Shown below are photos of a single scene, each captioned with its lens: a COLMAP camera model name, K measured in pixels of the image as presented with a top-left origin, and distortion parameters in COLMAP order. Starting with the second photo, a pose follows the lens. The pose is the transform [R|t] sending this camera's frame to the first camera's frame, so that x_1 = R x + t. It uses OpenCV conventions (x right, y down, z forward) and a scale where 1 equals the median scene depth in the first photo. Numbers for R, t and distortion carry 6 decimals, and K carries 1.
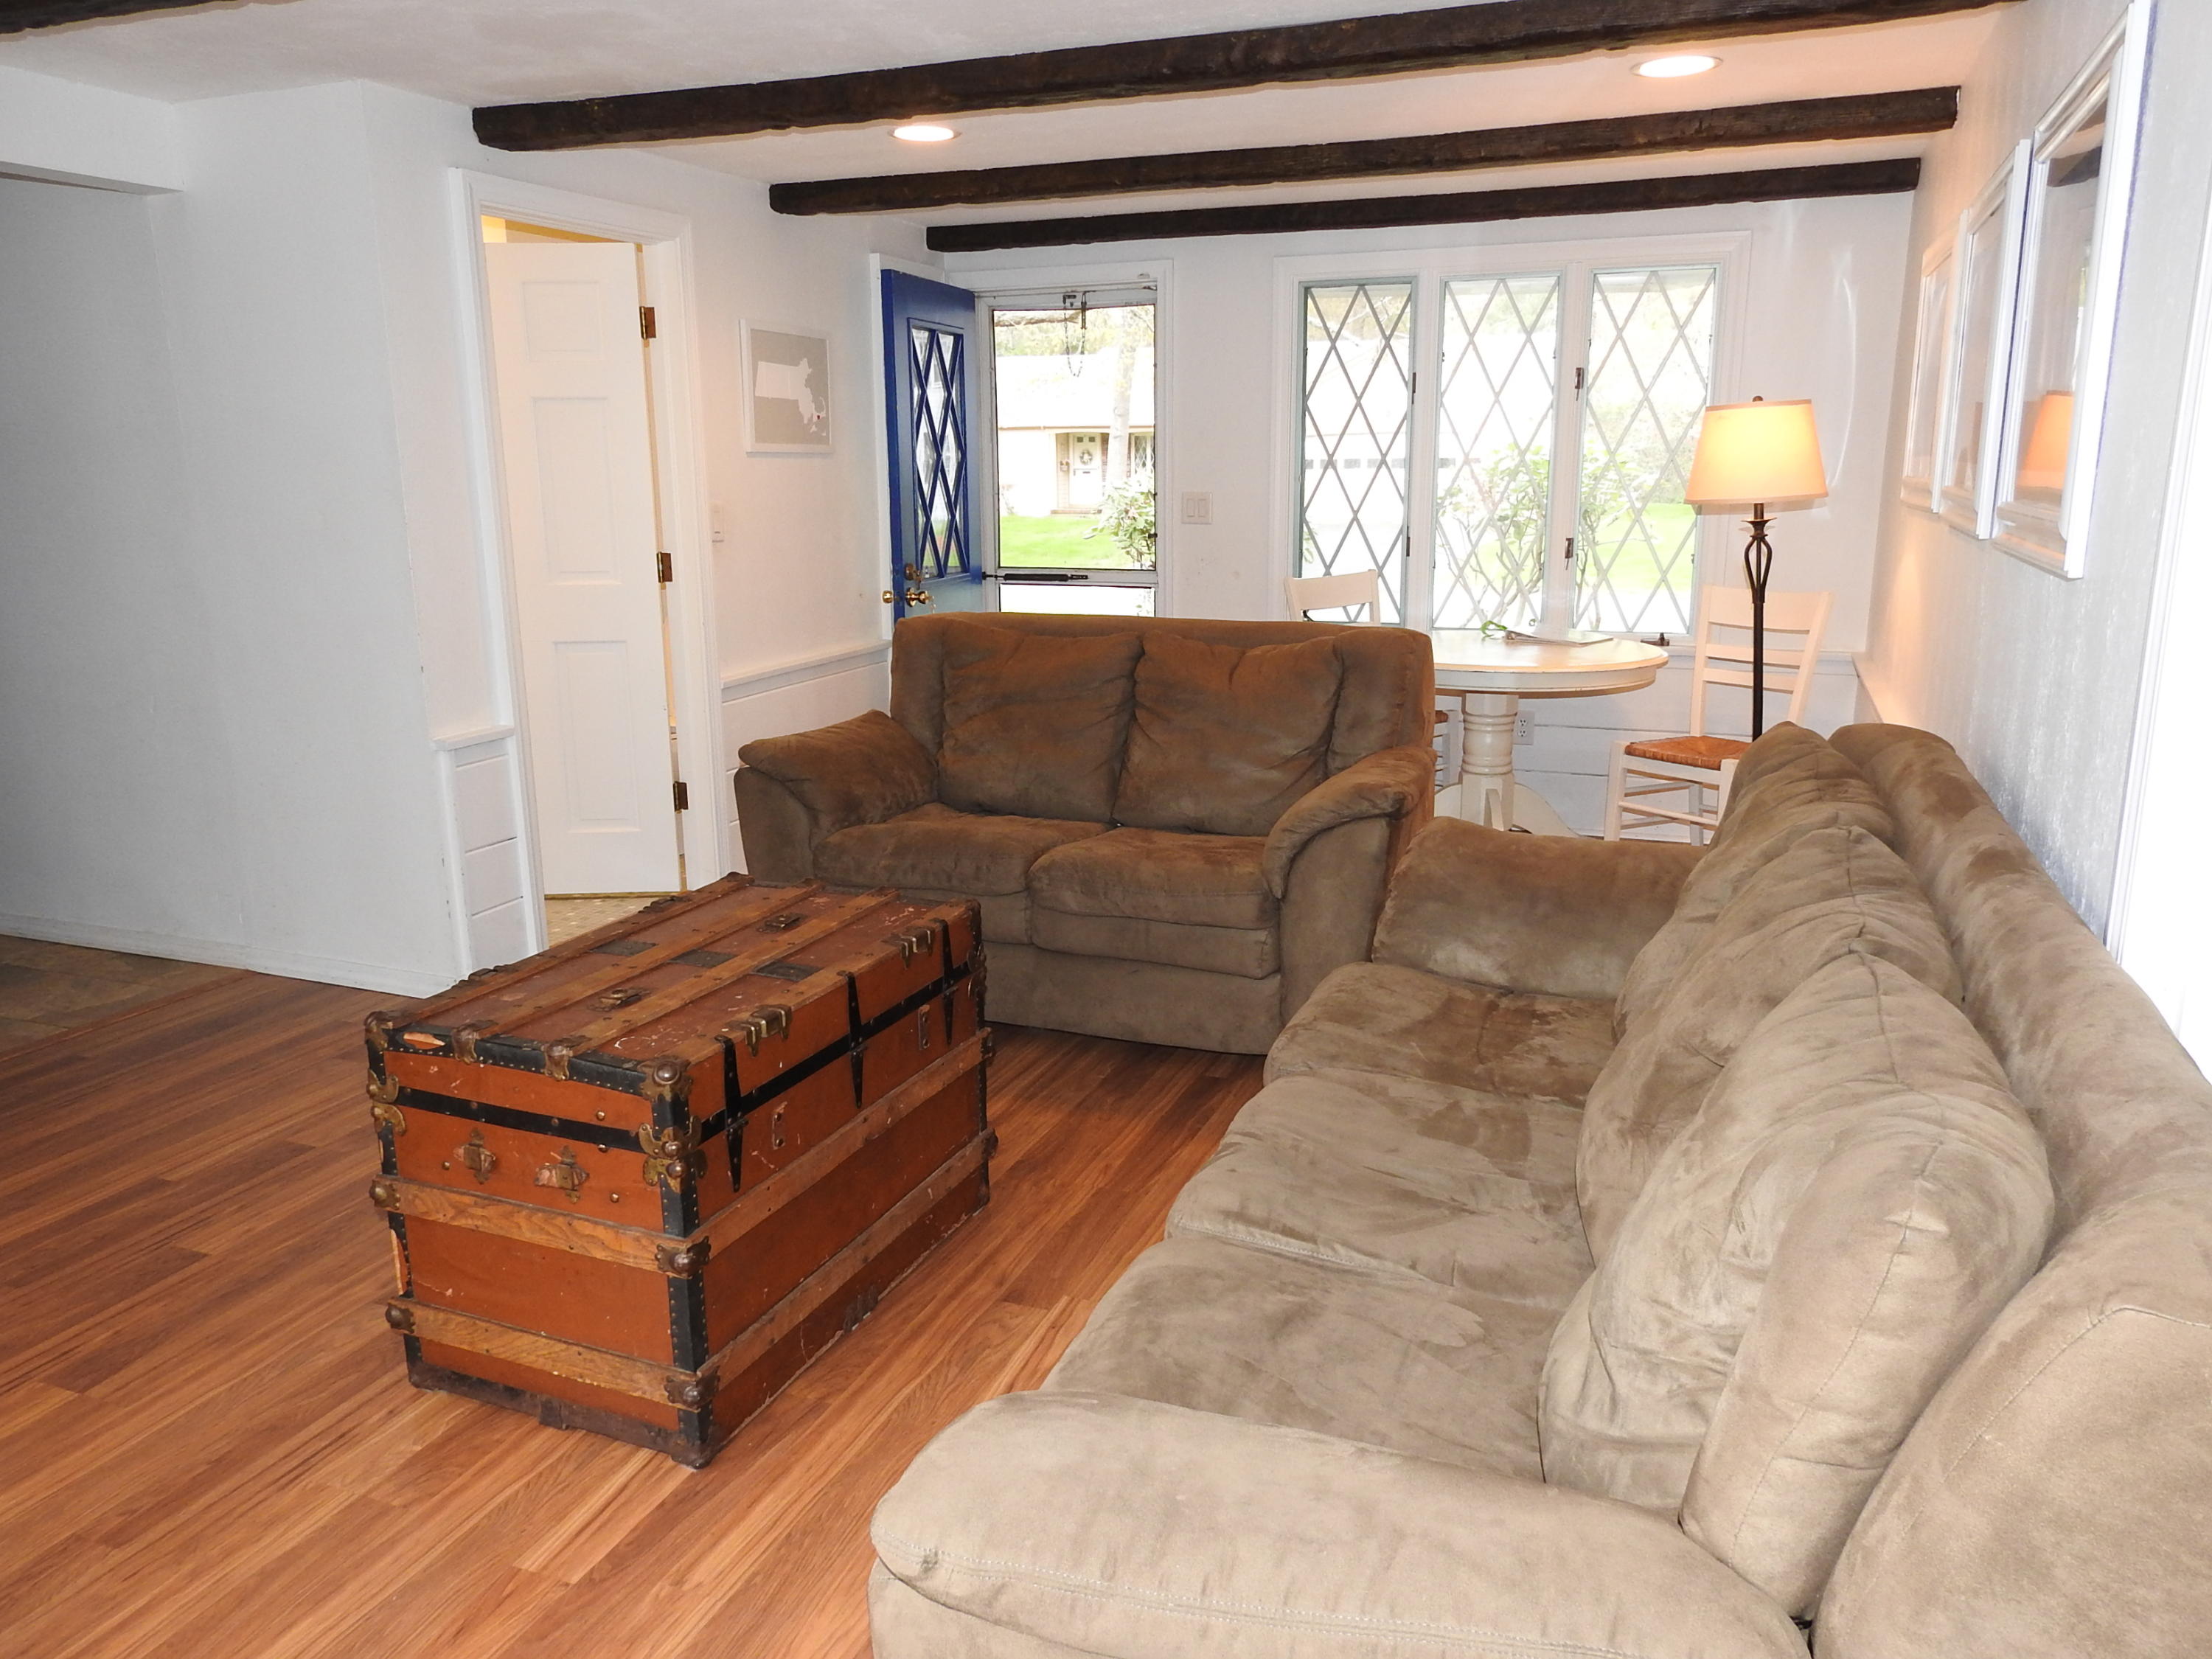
lens RADIAL K [[1584.8, 0, 1105.8], [0, 1584.8, 825.9], [0, 0, 1]] dist [0.027166, -0.007664]
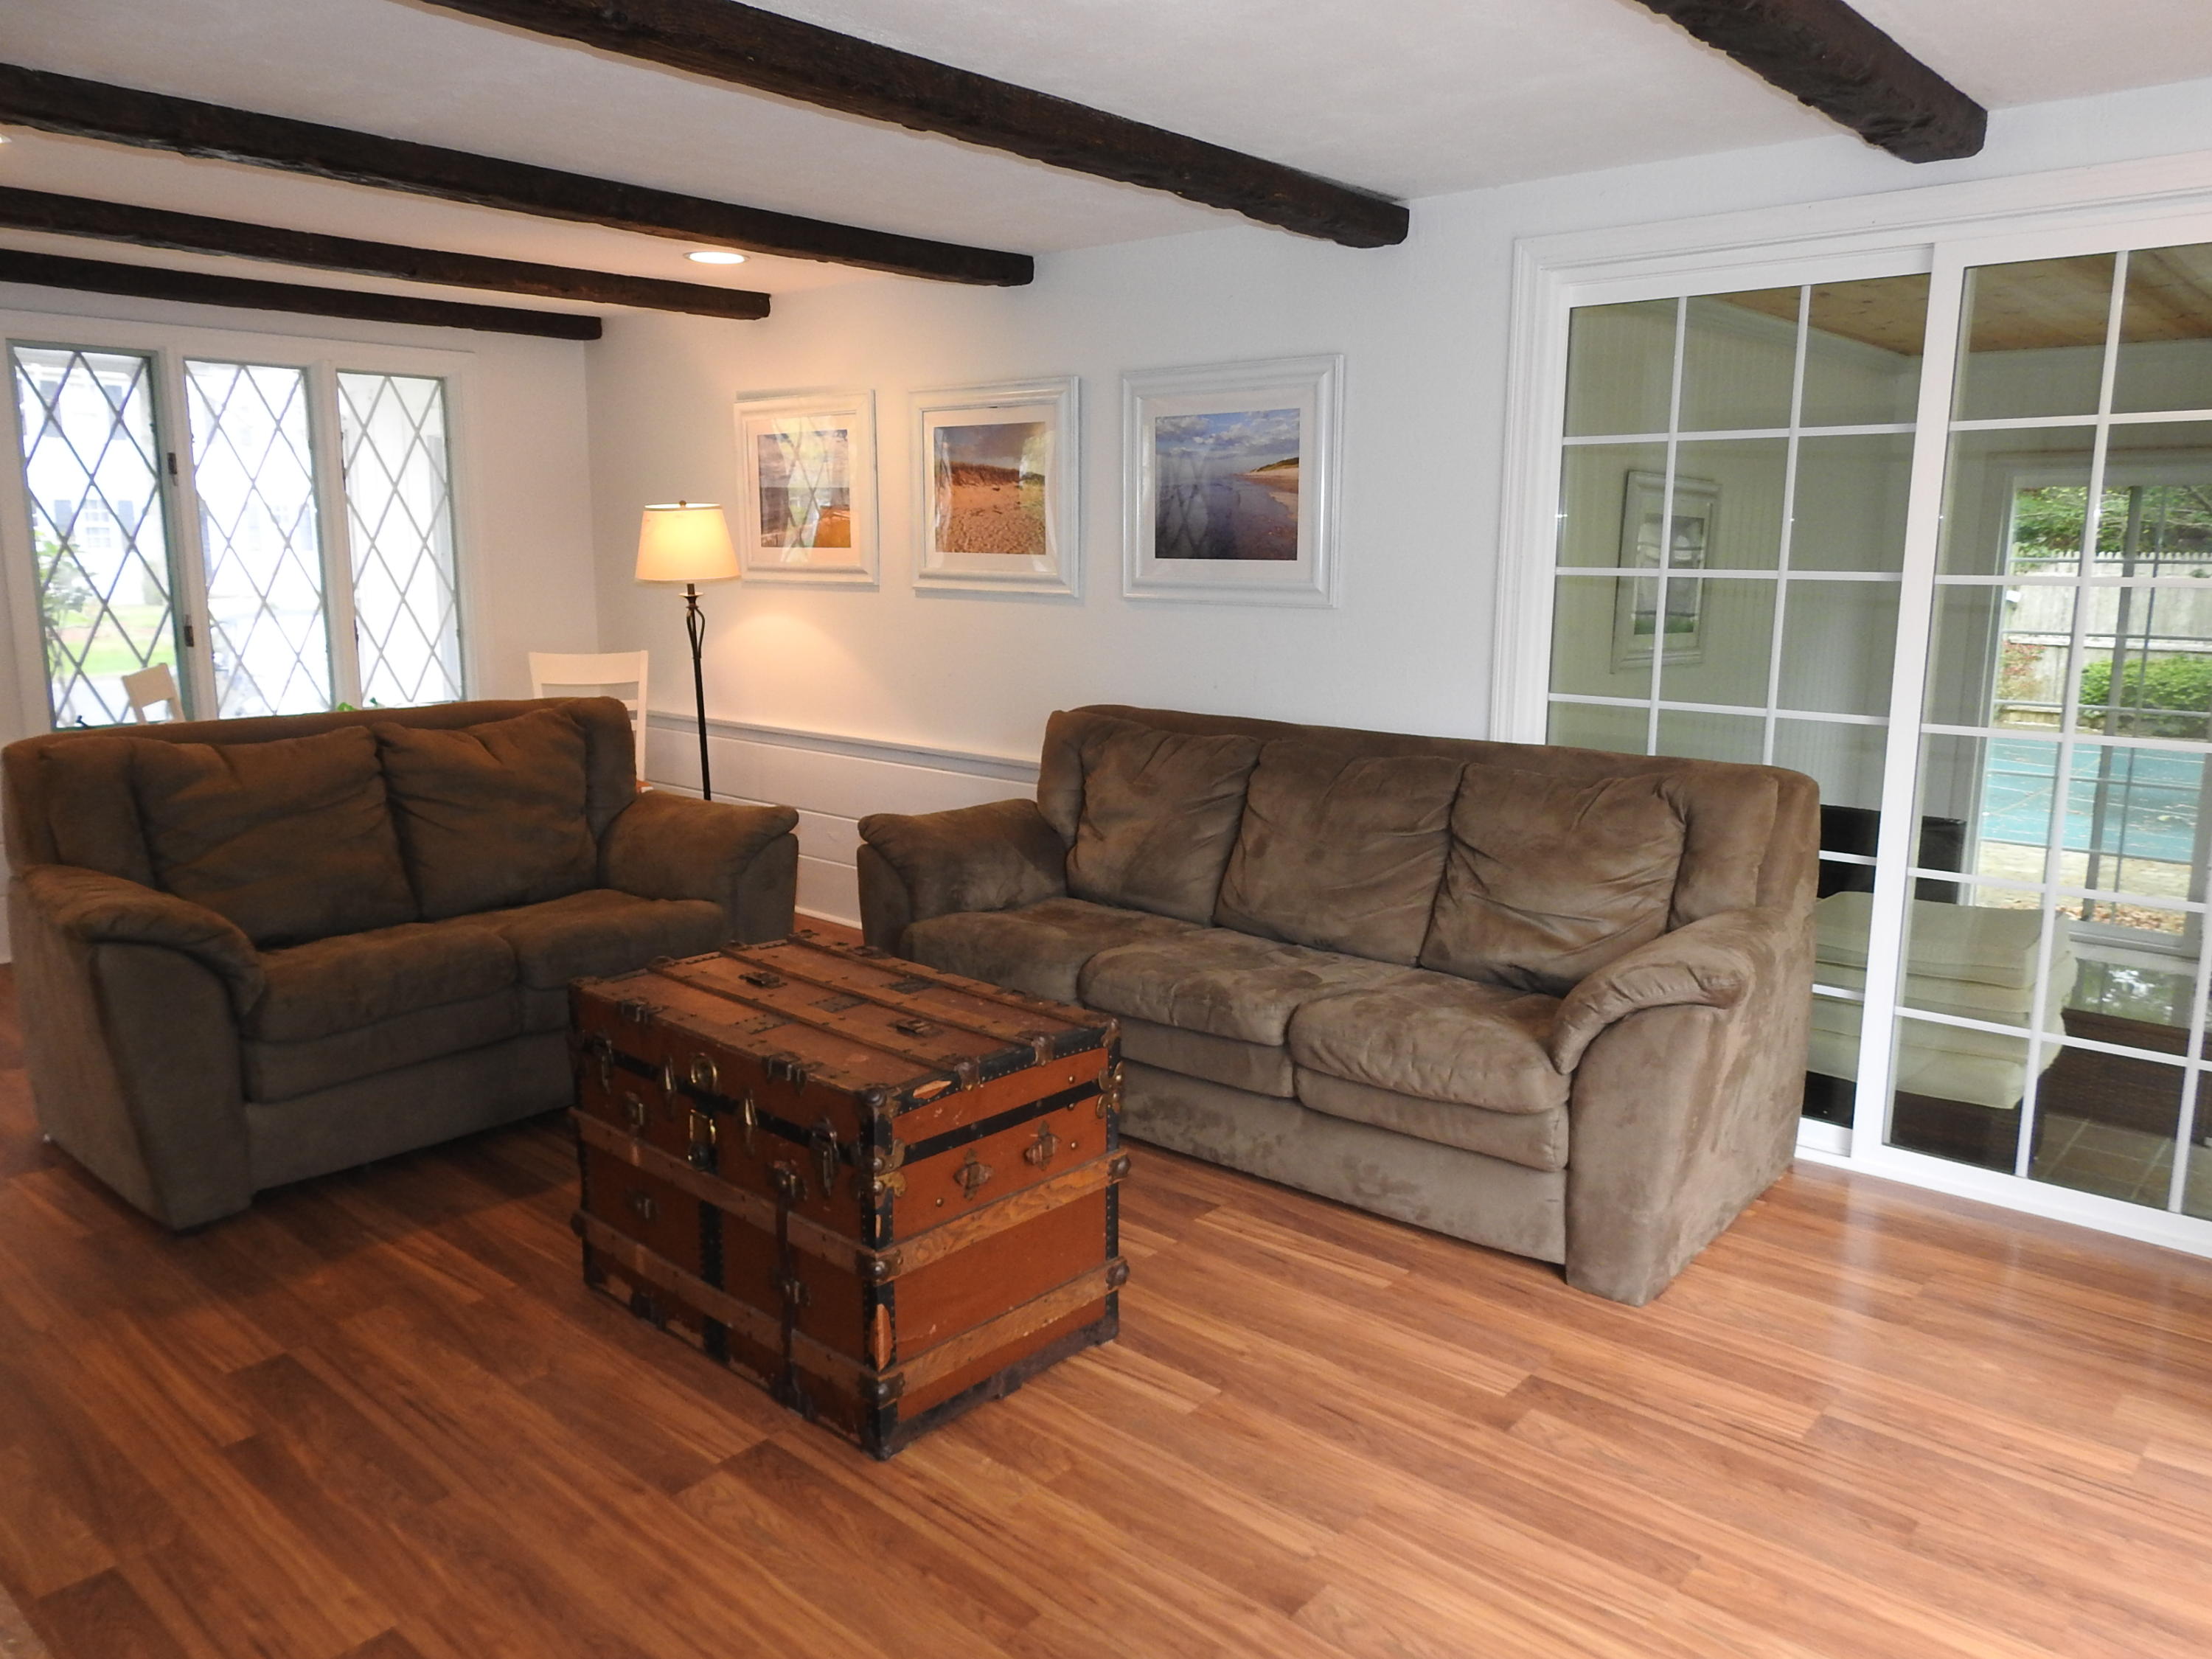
lens RADIAL K [[1584.8, 0, 1109.0], [0, 1584.8, 831.5], [0, 0, 1]] dist [0.027166, -0.007664]
pose [[0.331678, -0.161774, 0.929419, -1.281295], [0.205542, 0.973912, 0.096168, -0.105495], [-0.920729, 0.159138, 0.356276, 0.458208]]
